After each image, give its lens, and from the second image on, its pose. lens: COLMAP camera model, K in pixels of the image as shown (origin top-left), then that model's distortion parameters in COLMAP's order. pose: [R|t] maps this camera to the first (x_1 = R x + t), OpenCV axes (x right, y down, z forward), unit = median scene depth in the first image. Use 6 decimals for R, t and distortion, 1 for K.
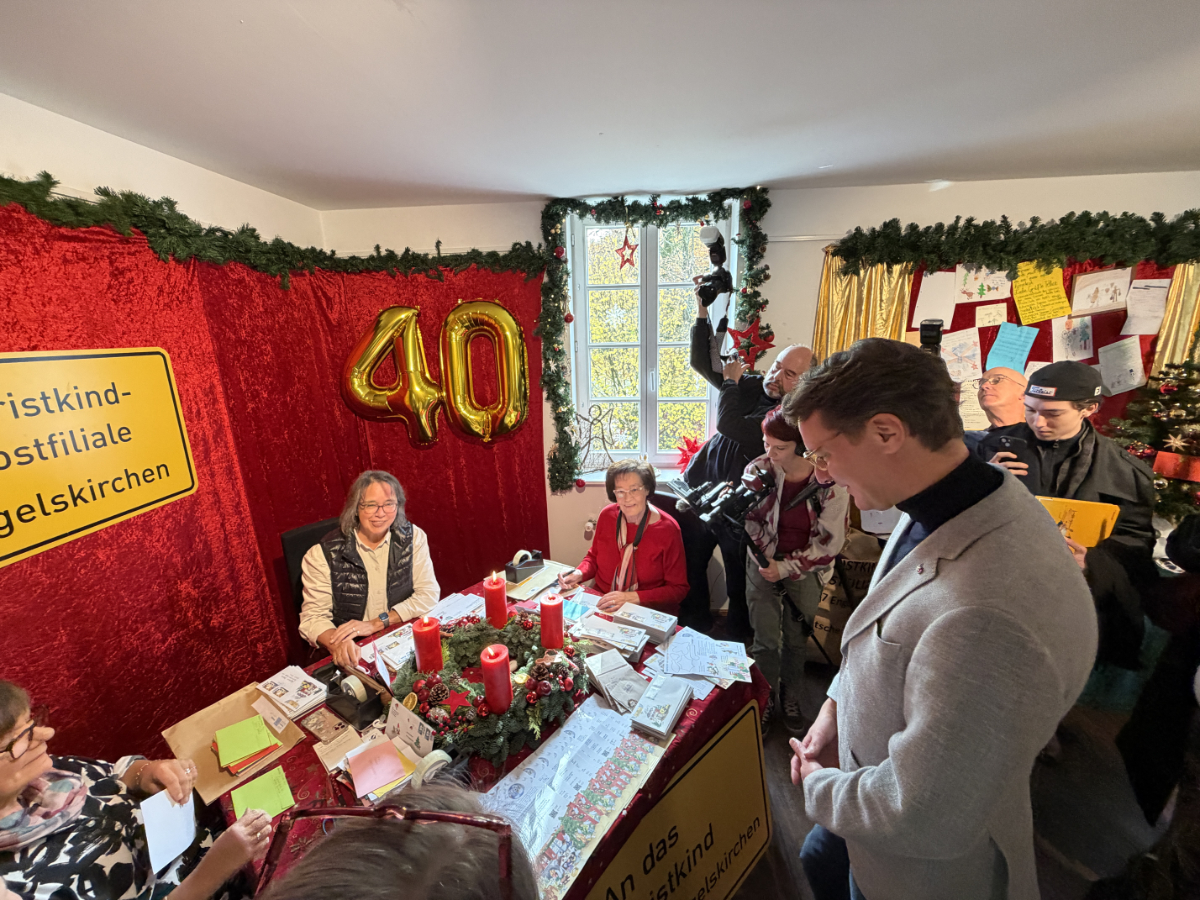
lens RADIAL K [[465.8, 0, 600.0], [0, 465.8, 450.0], [0, 0, 1]] dist [-0.007001, -0.000051]
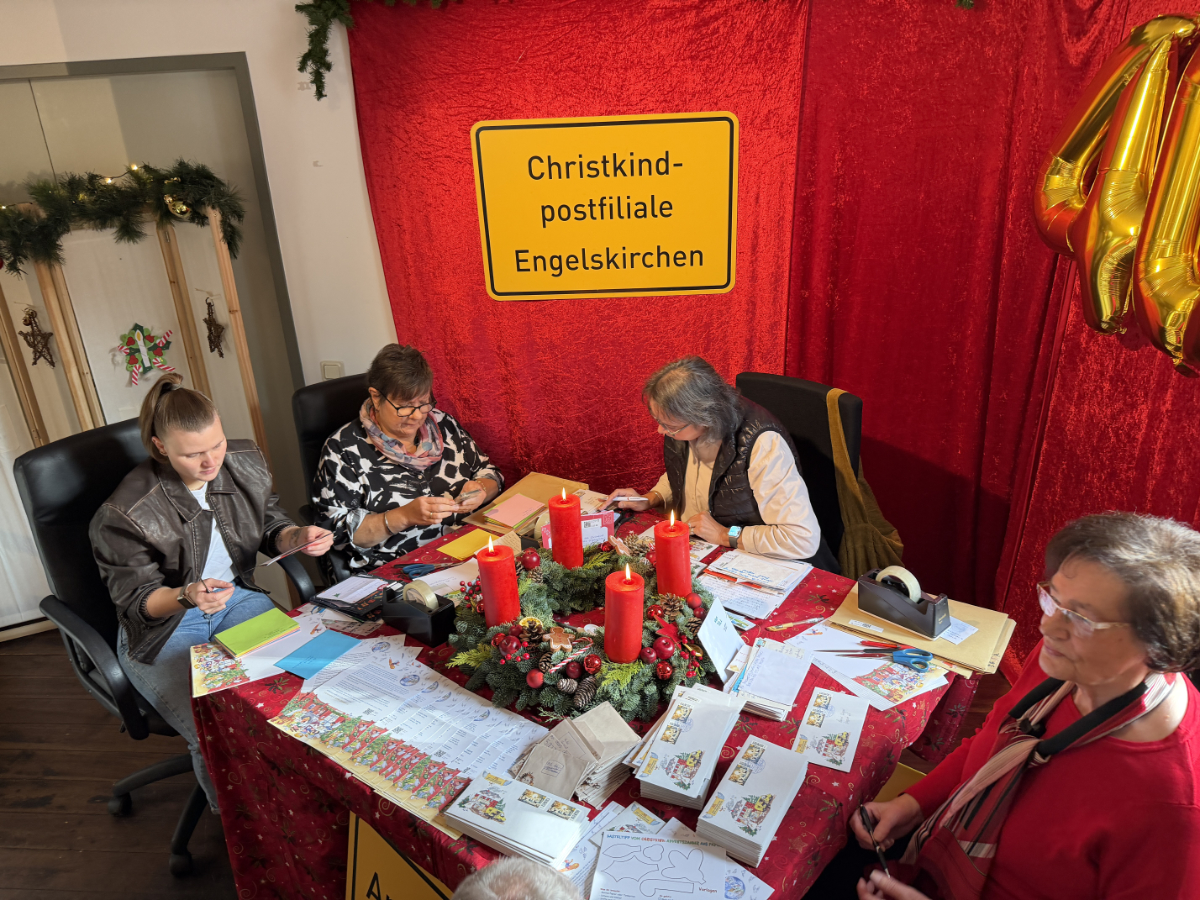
lens RADIAL K [[844.6, 0, 600.0], [0, 844.6, 450.0], [0, 0, 1]] dist [0.064561, -0.116118]
pose [[0.019105, 0.394589, -0.918659, 0.819155], [-0.211005, 0.899723, 0.382068, -0.239941], [0.977298, 0.186542, 0.100449, 0.829949]]
